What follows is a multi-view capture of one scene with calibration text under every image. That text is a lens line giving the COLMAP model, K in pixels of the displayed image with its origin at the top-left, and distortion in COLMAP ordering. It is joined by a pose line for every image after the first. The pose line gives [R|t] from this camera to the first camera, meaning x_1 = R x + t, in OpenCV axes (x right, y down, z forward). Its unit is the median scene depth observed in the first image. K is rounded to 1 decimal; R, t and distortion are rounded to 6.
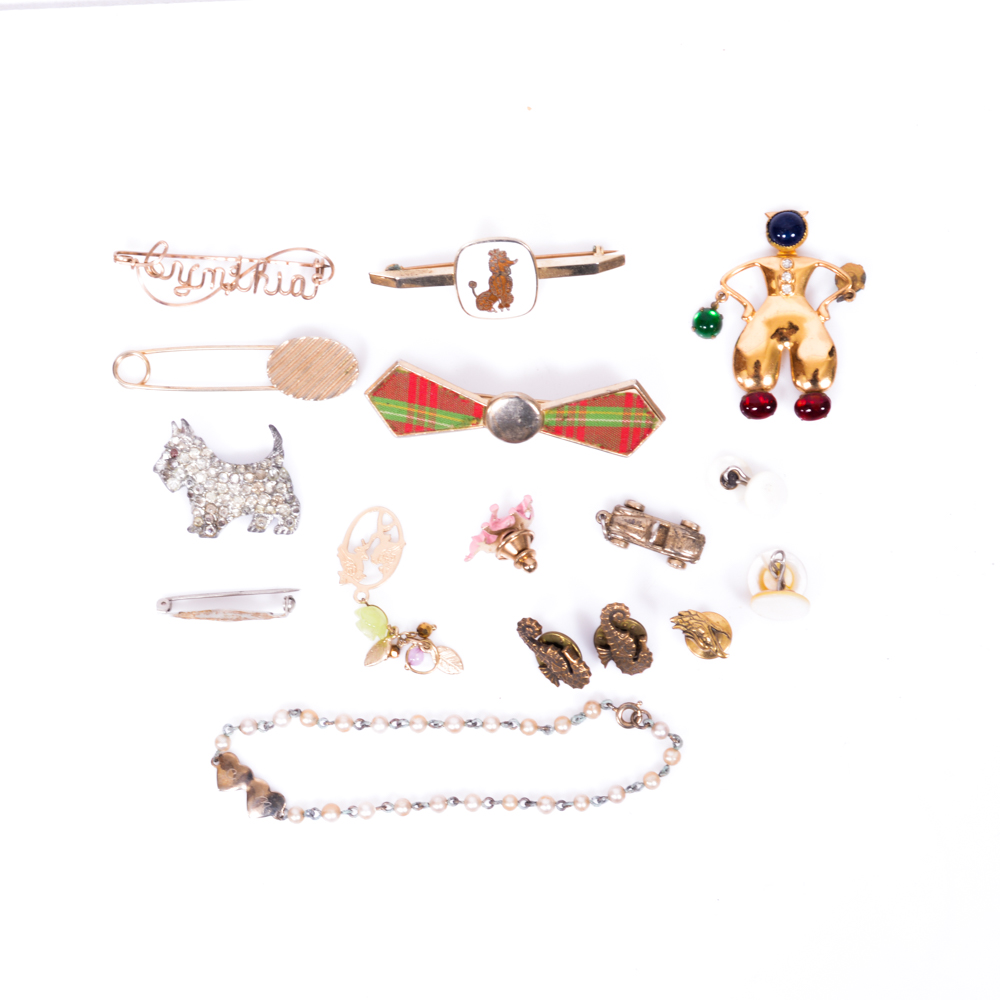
lens RADIAL K [[2793.9, 0, 500.0], [0, 2793.9, 500.0], [0, 0, 1]] dist [0.008871, 0.008621]
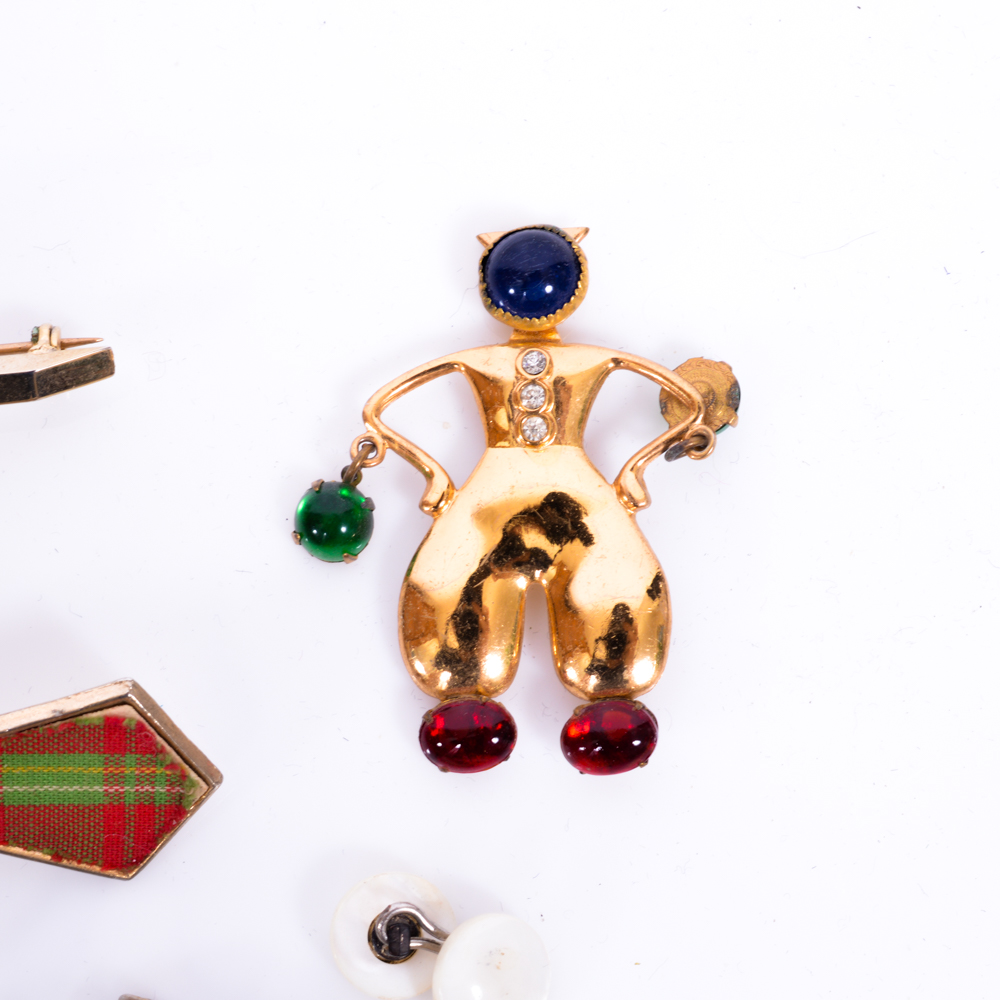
lens RADIAL K [[2793.9, 0, 500.0], [0, 2793.9, 500.0], [0, 0, 1]] dist [0.008871, 0.008621]
pose [[0.998983, -0.021750, 0.039485, 0.082590], [0.023787, 0.998370, -0.051879, -0.046078], [-0.038293, 0.052766, 0.997872, 0.619571]]
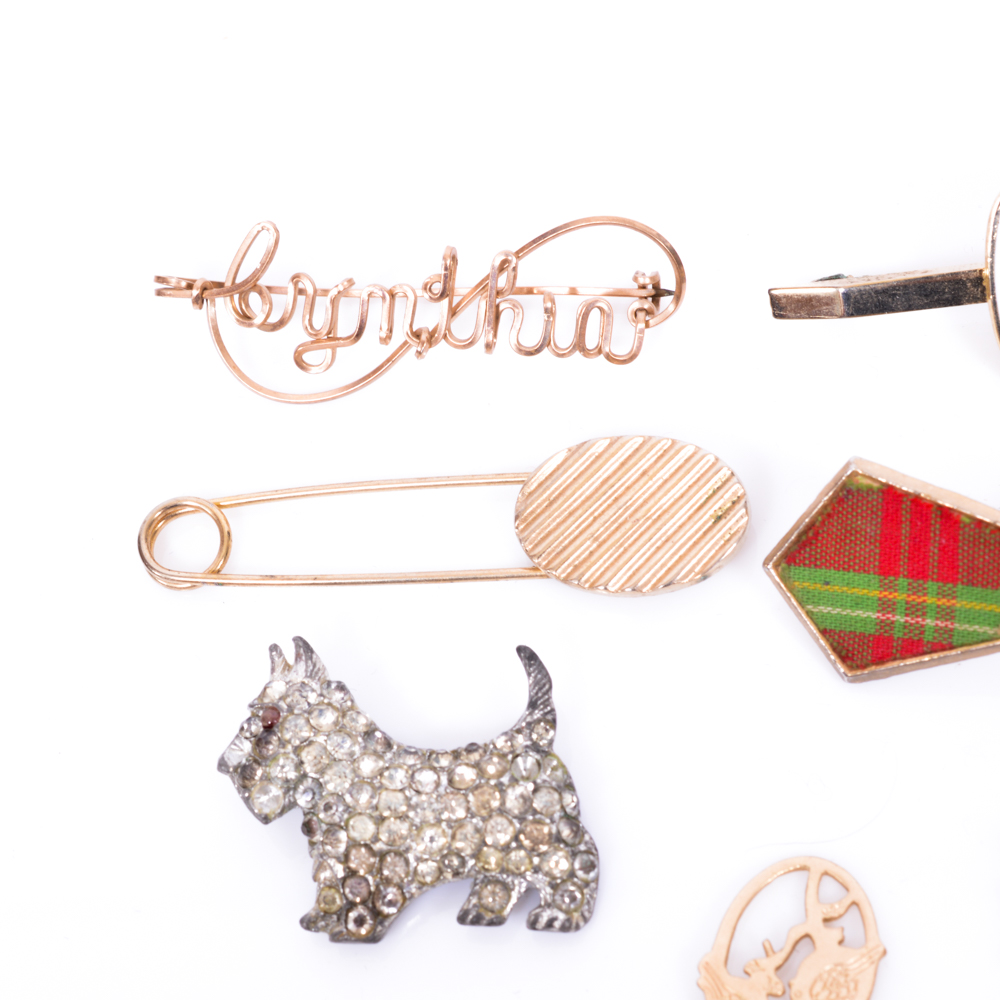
lens RADIAL K [[2793.9, 0, 500.0], [0, 2793.9, 500.0], [0, 0, 1]] dist [0.008871, 0.008621]
pose [[0.991851, -0.029698, -0.123893, -0.036764], [-0.014296, 0.940367, -0.339862, 0.085486], [0.126598, 0.338863, 0.932279, 0.635046]]
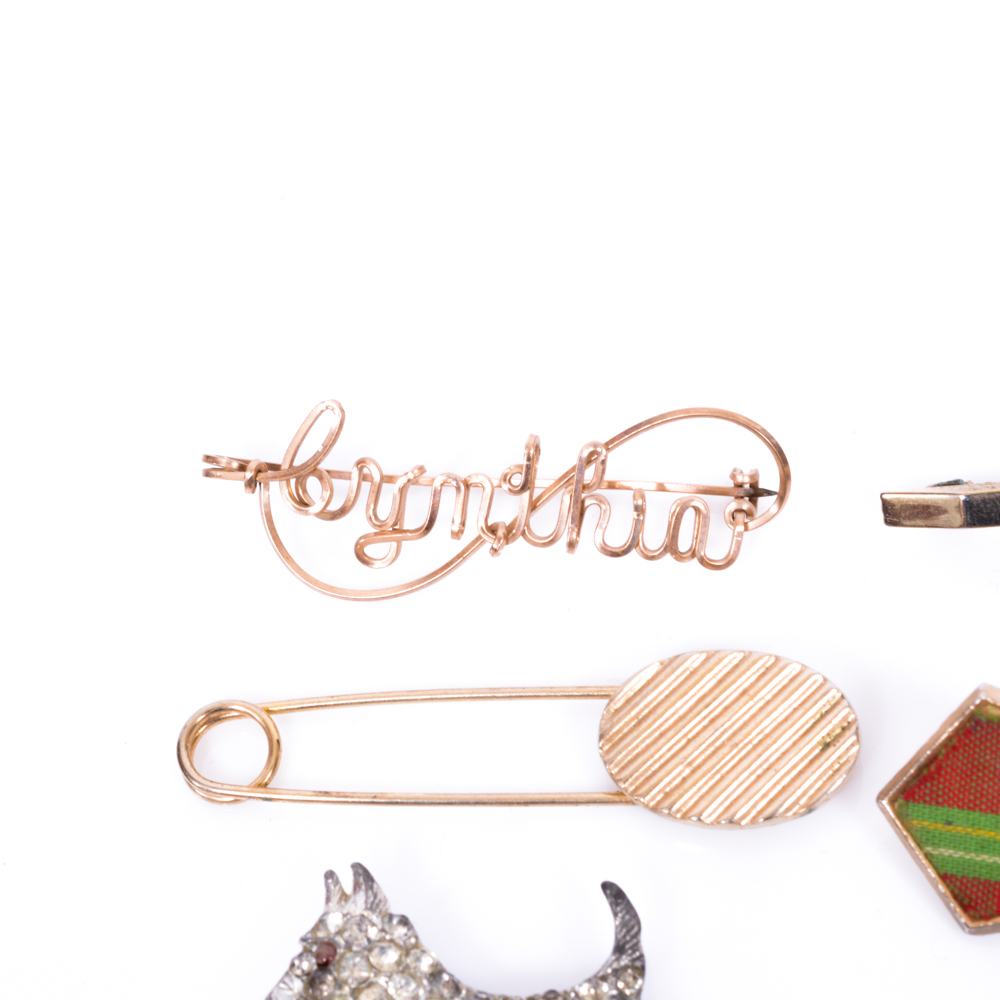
lens RADIAL K [[2793.9, 0, 500.0], [0, 2793.9, 500.0], [0, 0, 1]] dist [0.008871, 0.008621]
pose [[0.994913, -0.003744, -0.100666, -0.060426], [-0.036434, 0.918283, -0.394246, 0.066945], [0.093916, 0.395908, 0.913475, 0.665073]]
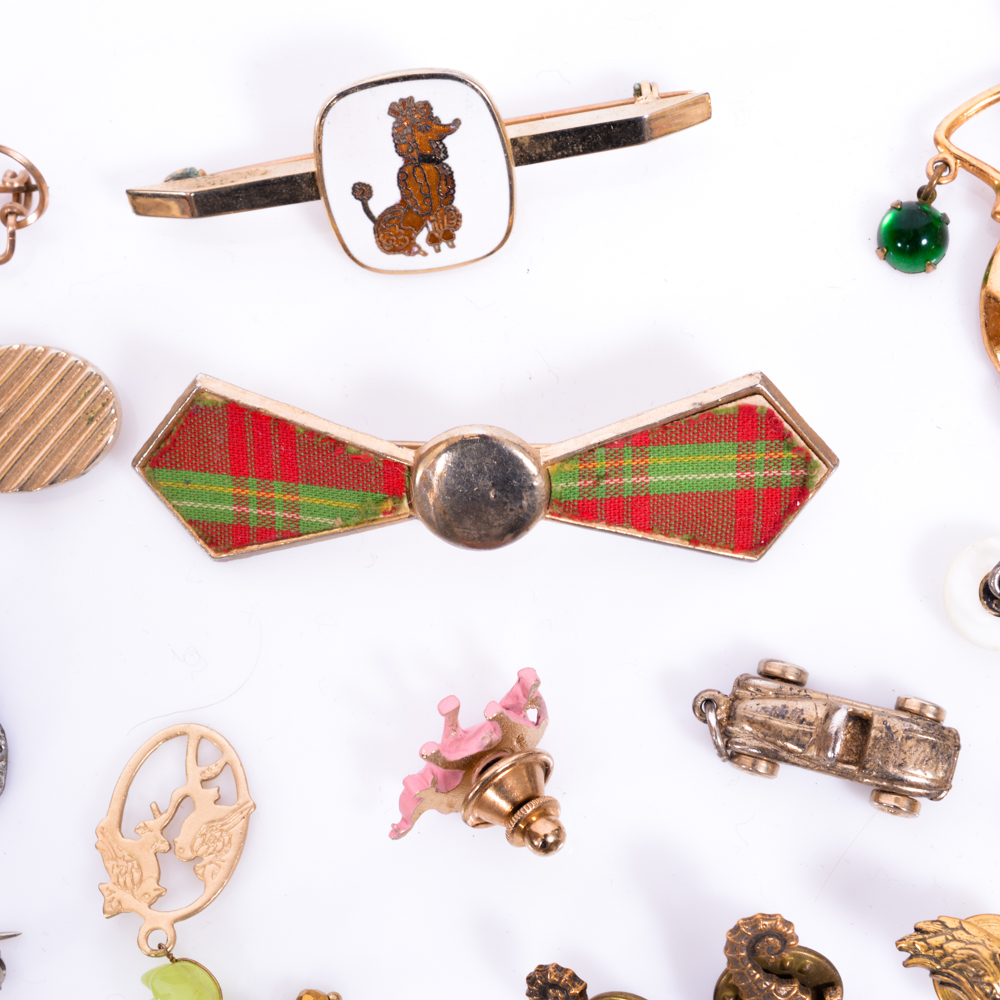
lens RADIAL K [[2793.9, 0, 500.0], [0, 2793.9, 500.0], [0, 0, 1]] dist [0.008871, 0.008621]
pose [[0.995972, -0.083604, -0.032395, 0.021431], [0.081036, 0.993975, -0.073799, 0.003737], [0.038370, 0.070877, 0.996747, 0.575365]]
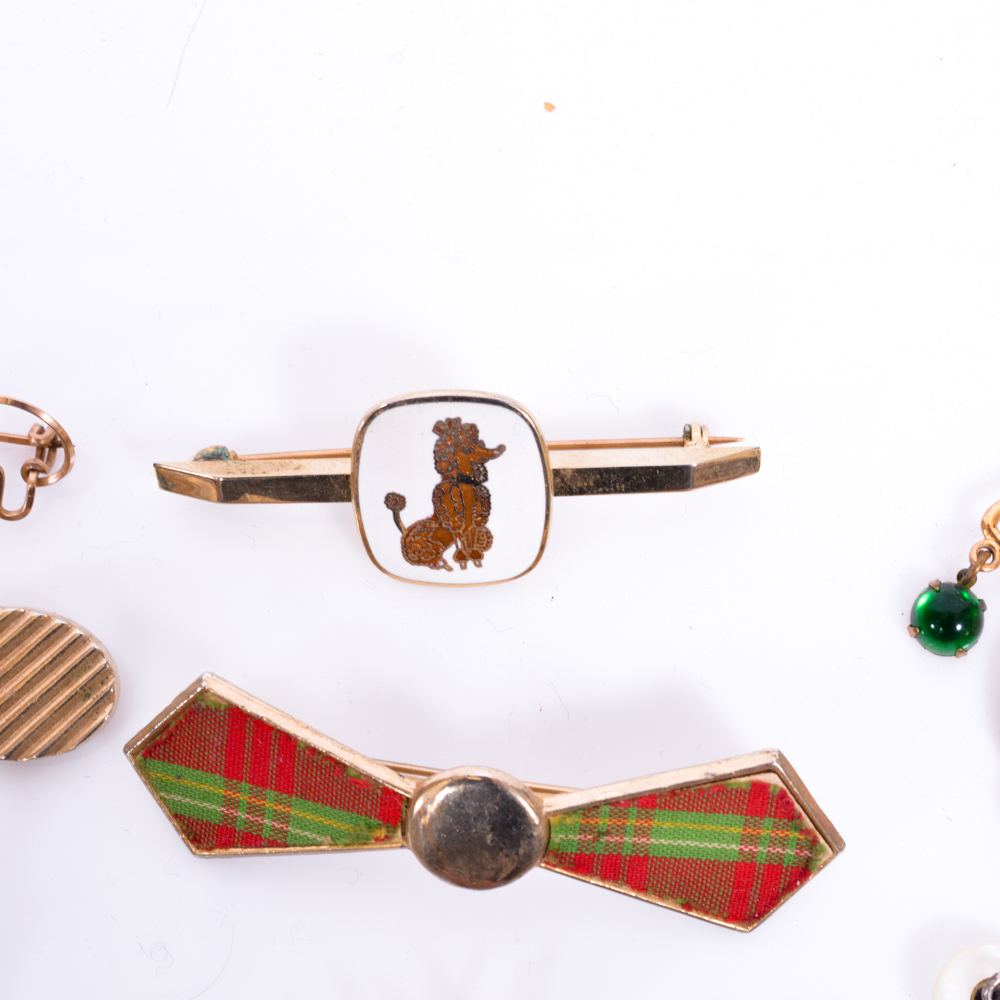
lens RADIAL K [[2793.9, 0, 500.0], [0, 2793.9, 500.0], [0, 0, 1]] dist [0.008871, 0.008621]
pose [[0.998887, 0.045635, -0.011927, 0.010990], [-0.046483, 0.995331, -0.084589, -0.042658], [0.008011, 0.085050, 0.996345, 0.582323]]
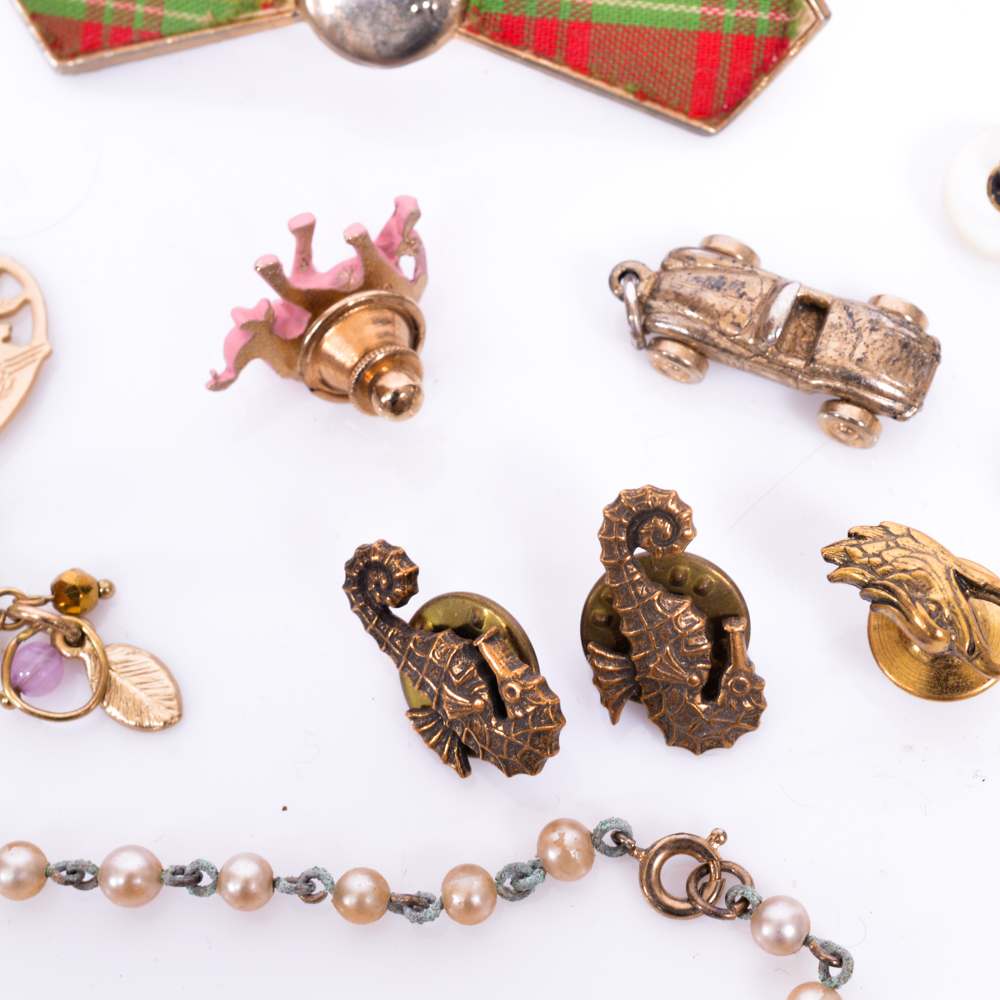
lens RADIAL K [[2793.9, 0, 500.0], [0, 2793.9, 500.0], [0, 0, 1]] dist [0.008871, 0.008621]
pose [[0.996054, 0.042054, -0.078151, 0.048257], [-0.060054, 0.967750, -0.244651, 0.113525], [0.065342, 0.248379, 0.966456, 0.682185]]
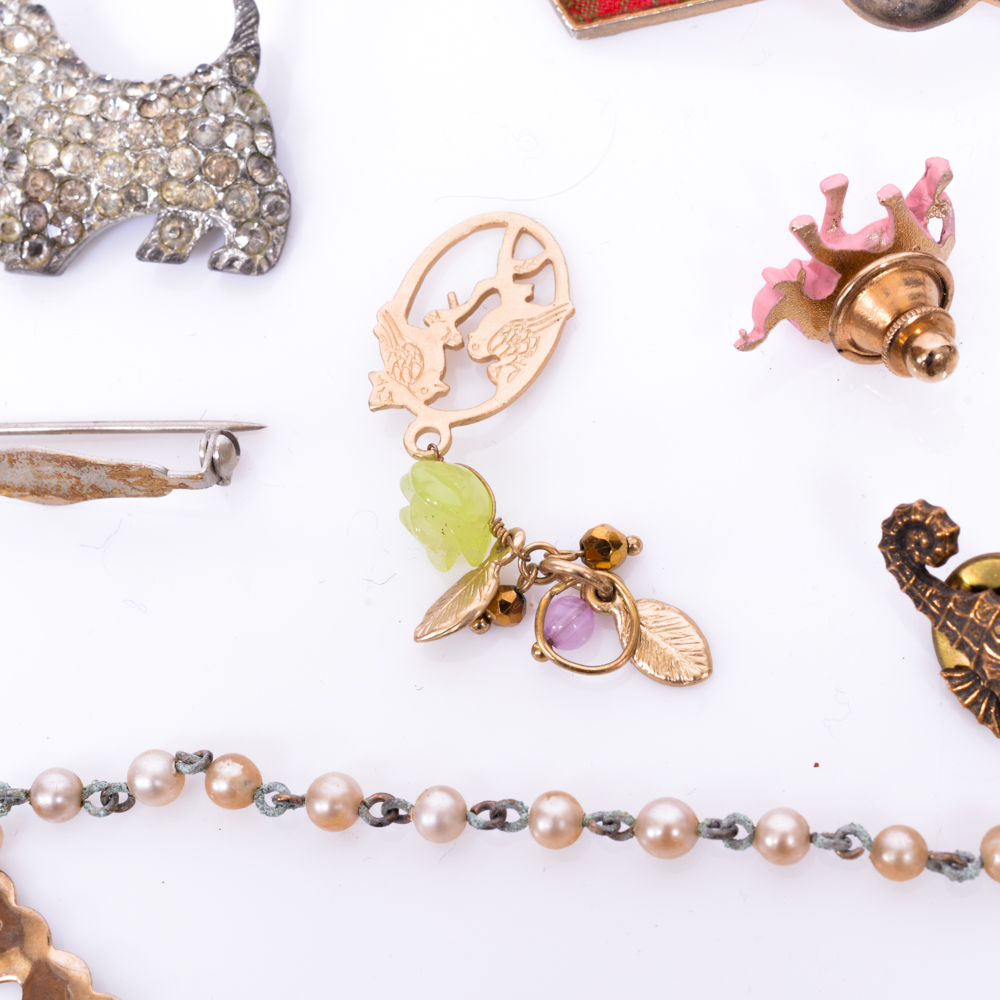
lens RADIAL K [[2793.9, 0, 500.0], [0, 2793.9, 500.0], [0, 0, 1]] dist [0.008871, 0.008621]
pose [[0.984531, 0.056549, -0.165833, 0.015933], [-0.094909, 0.967720, -0.233474, 0.120024], [0.147277, 0.245602, 0.958118, 0.676973]]
